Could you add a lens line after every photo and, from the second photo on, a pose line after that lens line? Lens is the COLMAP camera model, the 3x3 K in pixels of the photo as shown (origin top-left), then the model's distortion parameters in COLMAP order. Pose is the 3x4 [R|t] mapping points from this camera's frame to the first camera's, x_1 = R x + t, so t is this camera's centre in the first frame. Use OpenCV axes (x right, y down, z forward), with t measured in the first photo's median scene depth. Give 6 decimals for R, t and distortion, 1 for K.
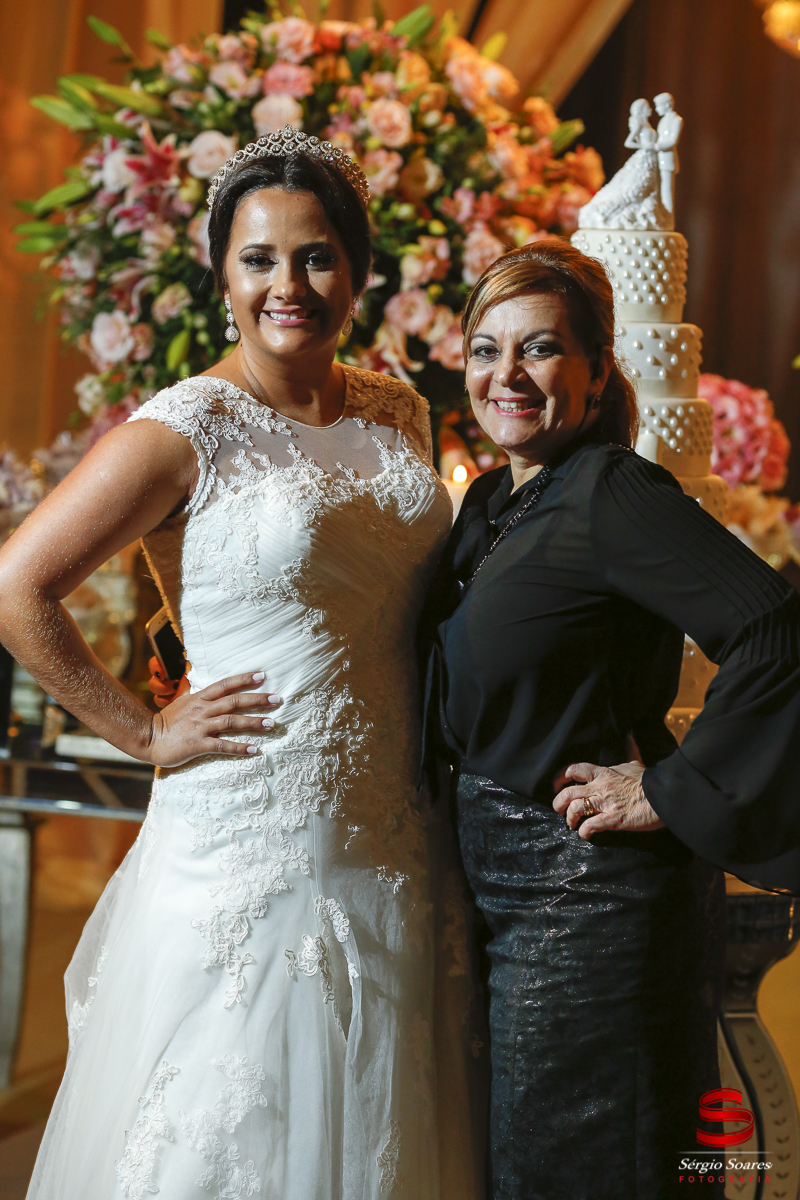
lens RADIAL K [[4741.1, 0, 402.8], [0, 4741.1, 599.6], [0, 0, 1]] dist [0.077670, 0.000000]
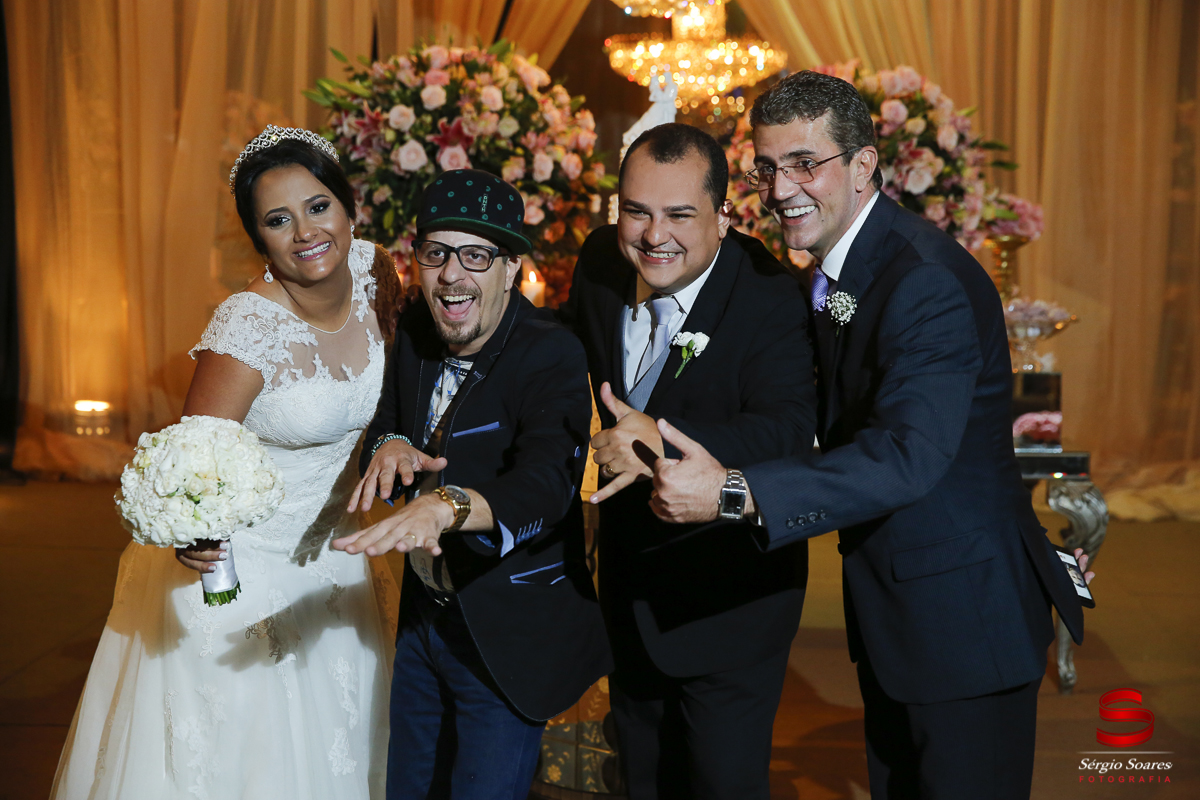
lens RADIAL K [[1969.7, 0, 598.4], [0, 1969.7, 410.5], [0, 0, 1]] dist [0.142521, 0.000000]
pose [[0.993498, -0.041204, 0.106127, -0.050607], [0.036459, 0.998263, 0.046278, -0.008363], [-0.107850, -0.042108, 0.993275, 0.182950]]
